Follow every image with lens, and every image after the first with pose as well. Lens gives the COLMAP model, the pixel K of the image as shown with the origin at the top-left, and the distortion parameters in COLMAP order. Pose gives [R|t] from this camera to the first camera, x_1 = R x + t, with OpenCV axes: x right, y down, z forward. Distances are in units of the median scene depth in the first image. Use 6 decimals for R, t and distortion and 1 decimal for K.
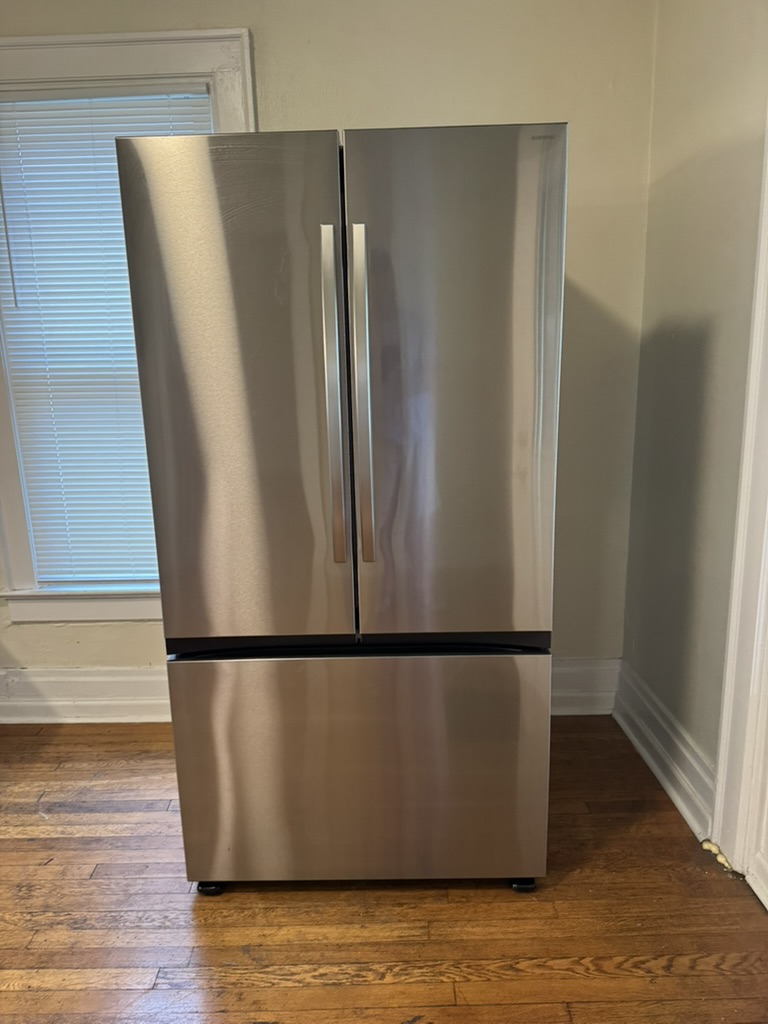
lens RADIAL K [[710.2, 0, 388.3], [0, 710.2, 506.1], [0, 0, 1]] dist [0.003822, -0.005624]
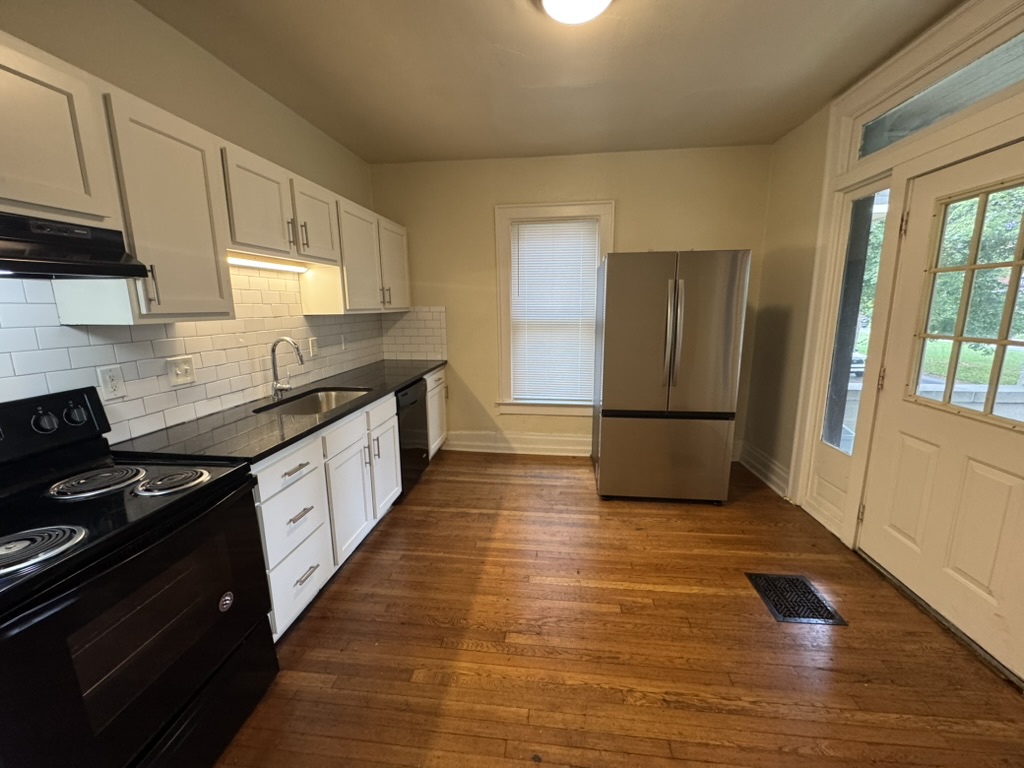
lens RADIAL K [[413.6, 0, 510.7], [0, 413.6, 382.3], [0, 0, 1]] dist [0.000920, -0.000210]
pose [[0.993965, 0.037815, -0.102974, -0.421178], [-0.039935, 0.999029, -0.018603, 0.093085], [0.102171, 0.022603, 0.994510, -0.651331]]
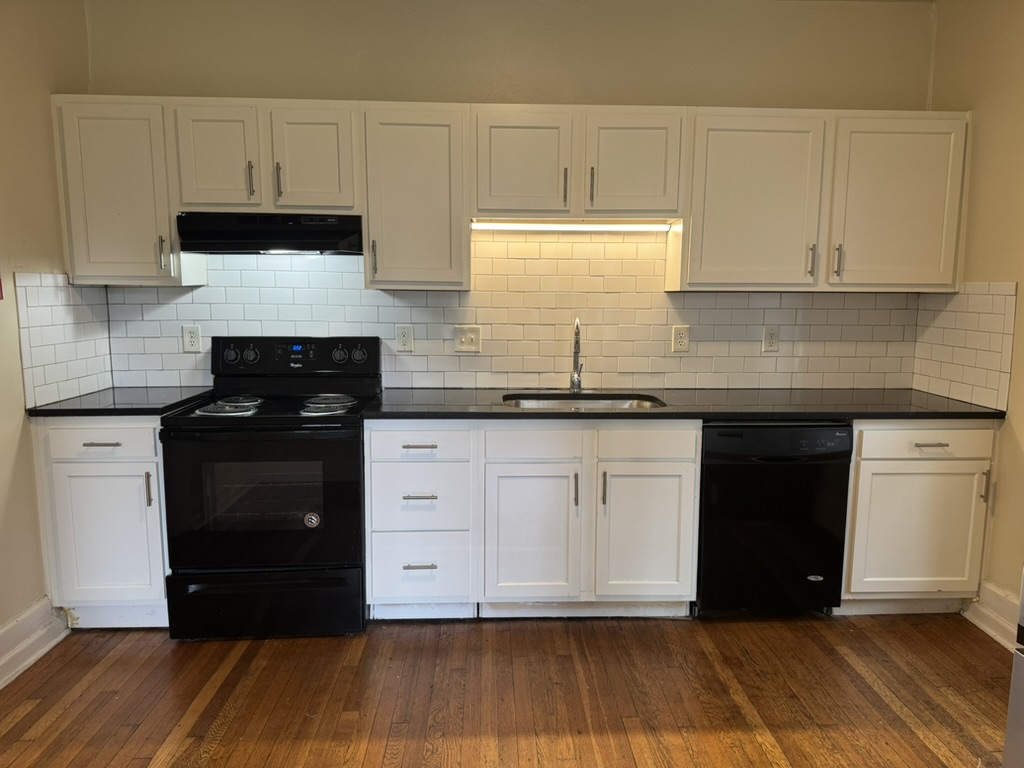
lens RADIAL K [[710.2, 0, 514.8], [0, 710.2, 391.0], [0, 0, 1]] dist [0.003822, -0.005624]
pose [[0.041203, 0.157870, -0.986600, 0.383813], [-0.215713, 0.965557, 0.145494, -0.065630], [0.975587, 0.206827, 0.073838, 0.204797]]
